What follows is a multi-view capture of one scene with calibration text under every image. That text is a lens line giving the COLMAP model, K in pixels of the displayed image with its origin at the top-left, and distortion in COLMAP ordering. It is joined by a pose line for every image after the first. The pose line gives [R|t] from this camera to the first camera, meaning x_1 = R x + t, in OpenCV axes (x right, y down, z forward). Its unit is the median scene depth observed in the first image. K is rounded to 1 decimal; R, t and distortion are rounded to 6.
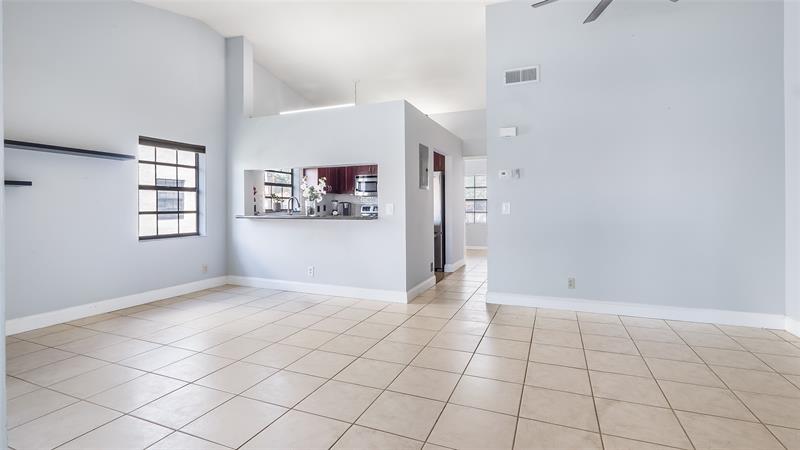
lens RADIAL K [[373.8, 0, 401.1], [0, 373.8, 214.4], [0, 0, 1]] dist [-0.010036, 0.000868]
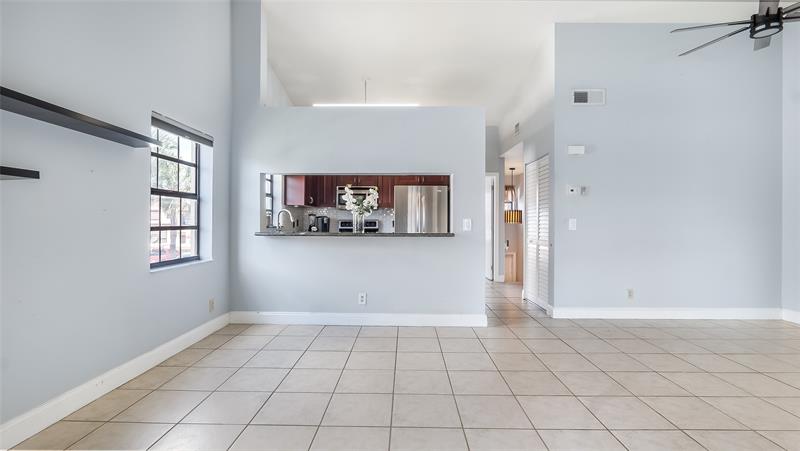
lens RADIAL K [[372.3, 0, 404.2], [0, 372.3, 222.6], [0, 0, 1]] dist [-0.002784, -0.001011]
pose [[0.931621, 0.006094, 0.363381, -0.440060], [0.001524, 0.999785, -0.020674, -0.000478], [-0.363429, 0.019814, 0.931411, 0.185624]]
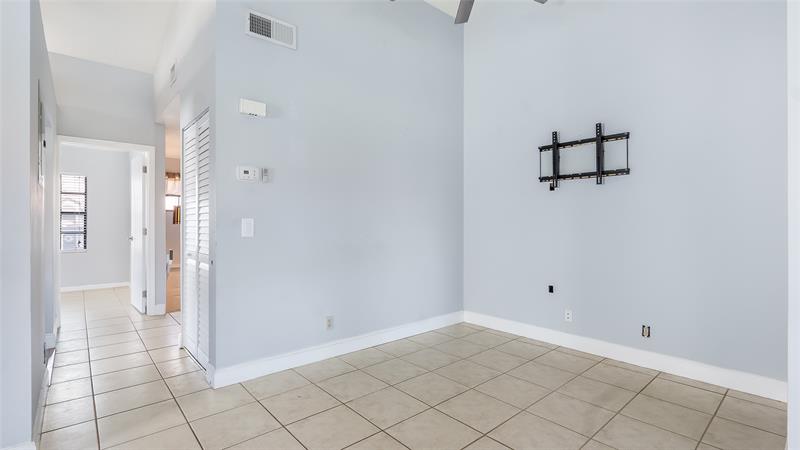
lens RADIAL K [[373.8, 0, 402.8], [0, 373.8, 224.3], [0, 0, 1]] dist [-0.010036, 0.000868]
pose [[0.451668, 0.003505, 0.892179, -0.139364], [0.016194, 0.999795, -0.012126, -0.008061], [-0.892039, 0.019925, 0.451519, 0.407145]]
